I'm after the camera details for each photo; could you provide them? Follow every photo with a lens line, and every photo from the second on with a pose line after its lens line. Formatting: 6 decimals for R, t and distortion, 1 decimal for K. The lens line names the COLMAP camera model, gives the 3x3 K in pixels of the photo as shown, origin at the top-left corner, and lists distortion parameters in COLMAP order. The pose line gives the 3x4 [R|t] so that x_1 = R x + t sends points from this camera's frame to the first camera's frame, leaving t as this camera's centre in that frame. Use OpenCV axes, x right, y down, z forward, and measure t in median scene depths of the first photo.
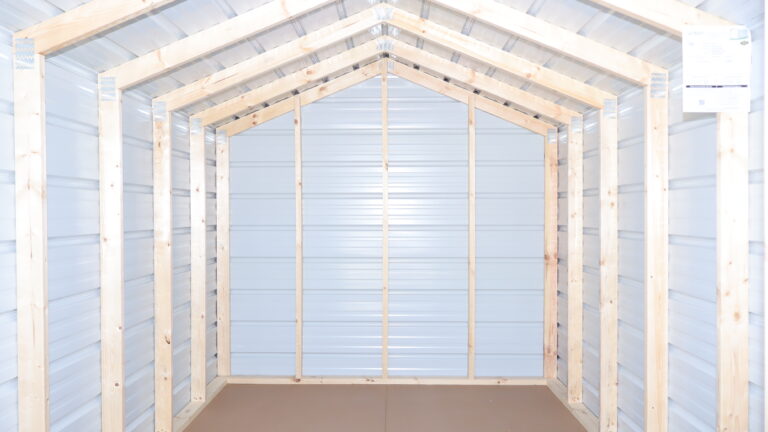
lens RADIAL K [[643.7, 0, 381.6], [0, 643.7, 219.1], [0, 0, 1]] dist [0.002247, 0.000416]
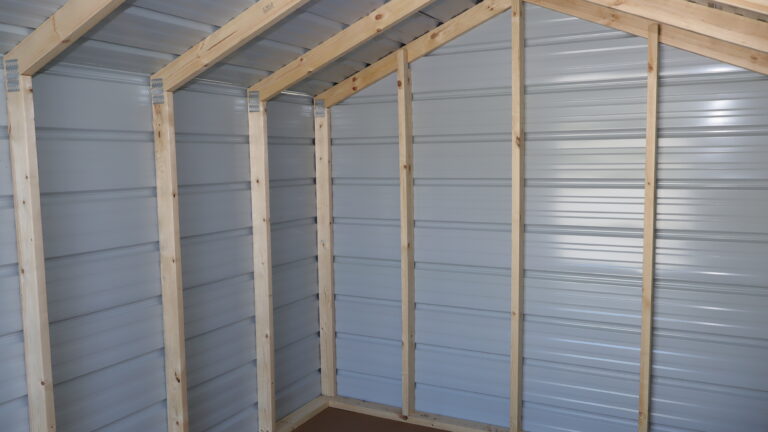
lens RADIAL K [[639.4, 0, 384.0], [0, 639.4, 216.0], [0, 0, 1]] dist [-0.000629, 0.003213]
pose [[0.892849, 0.028807, -0.449434, 0.191703], [0.008589, 0.996681, 0.080946, -0.058041], [0.450274, -0.076133, 0.889638, 0.315900]]
